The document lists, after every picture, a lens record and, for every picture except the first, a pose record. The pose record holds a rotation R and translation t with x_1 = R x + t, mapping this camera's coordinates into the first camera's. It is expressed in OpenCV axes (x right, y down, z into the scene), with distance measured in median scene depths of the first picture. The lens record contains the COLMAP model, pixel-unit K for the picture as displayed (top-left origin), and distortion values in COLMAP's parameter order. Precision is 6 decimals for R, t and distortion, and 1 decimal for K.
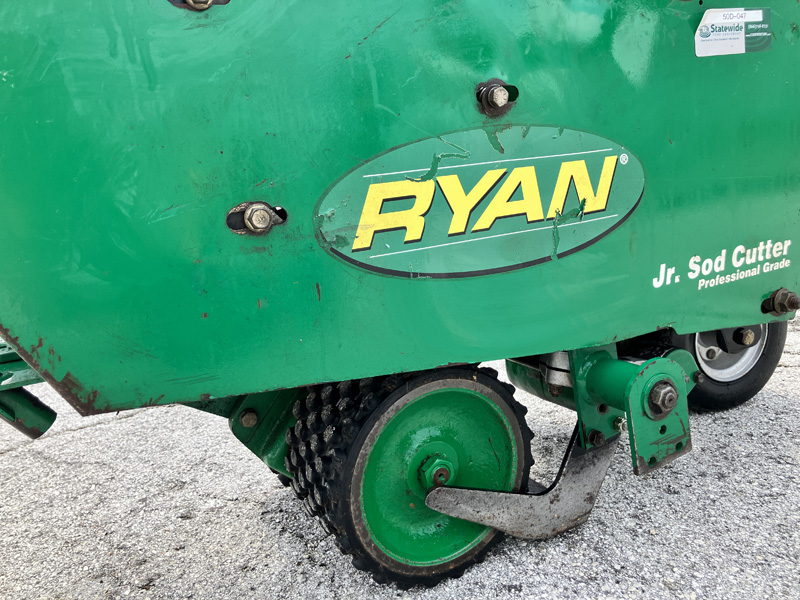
lens RADIAL K [[665.2, 0, 397.5], [0, 665.2, 301.1], [0, 0, 1]] dist [0.034225, -0.037959]
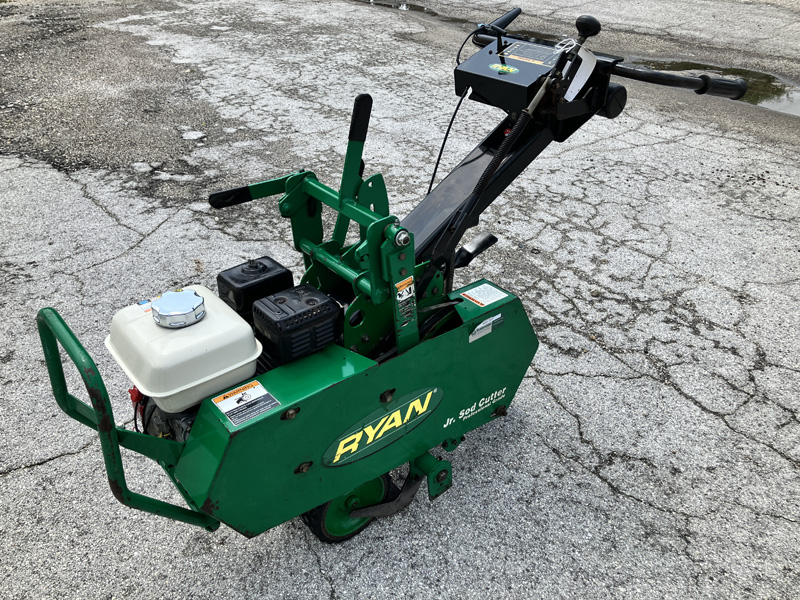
lens RADIAL K [[665.2, 0, 397.7], [0, 665.2, 296.1], [0, 0, 1]] dist [0.034225, -0.037959]
pose [[0.974507, -0.007475, 0.224234, -0.363359], [-0.065987, 0.945691, 0.318298, -1.399918], [-0.214435, -0.324980, 0.921089, -1.180152]]
